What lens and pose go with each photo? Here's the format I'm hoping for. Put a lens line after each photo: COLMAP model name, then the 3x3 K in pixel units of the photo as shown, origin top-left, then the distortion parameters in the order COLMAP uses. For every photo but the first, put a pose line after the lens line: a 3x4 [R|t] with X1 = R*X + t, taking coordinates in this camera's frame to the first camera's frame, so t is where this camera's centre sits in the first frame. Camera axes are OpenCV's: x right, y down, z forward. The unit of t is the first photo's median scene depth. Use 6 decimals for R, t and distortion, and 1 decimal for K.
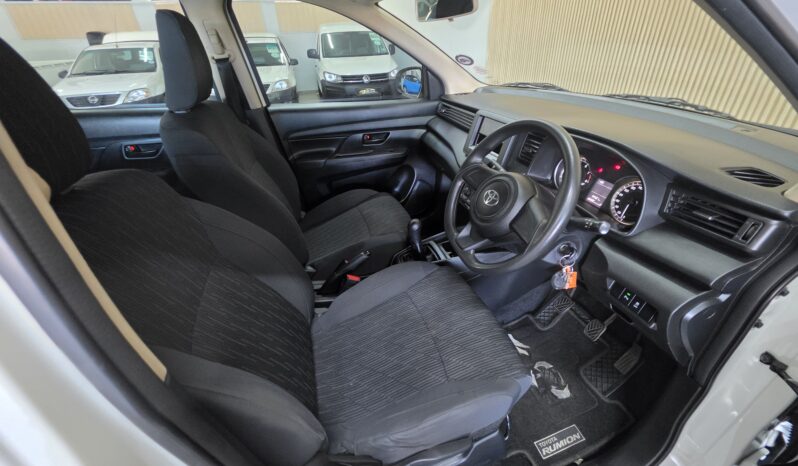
lens RADIAL K [[299.9, 0, 399.0], [0, 299.9, 233.0], [0, 0, 1]] dist [0.000064, 0.000107]
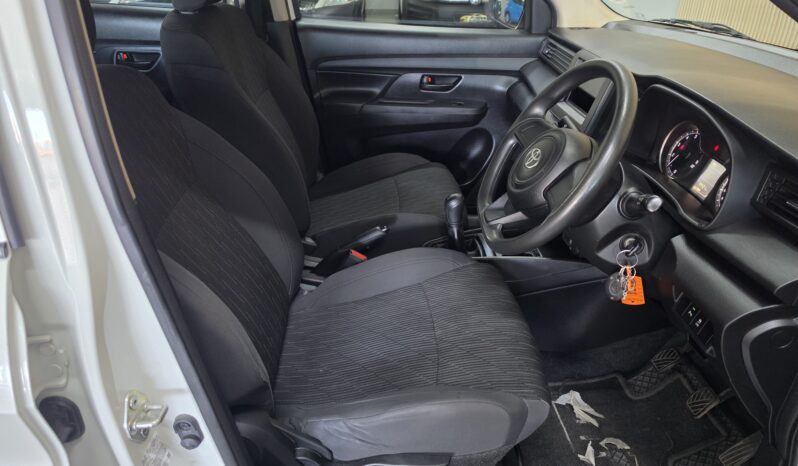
lens RADIAL K [[493.3, 0, 396.9], [0, 493.3, 237.3], [0, 0, 1]] dist [0.080096, -0.094590]
pose [[0.969184, 0.167959, -0.180200, 0.131756], [-0.172728, 0.984908, -0.010995, 0.086773], [0.175634, 0.041782, 0.983569, -0.164804]]
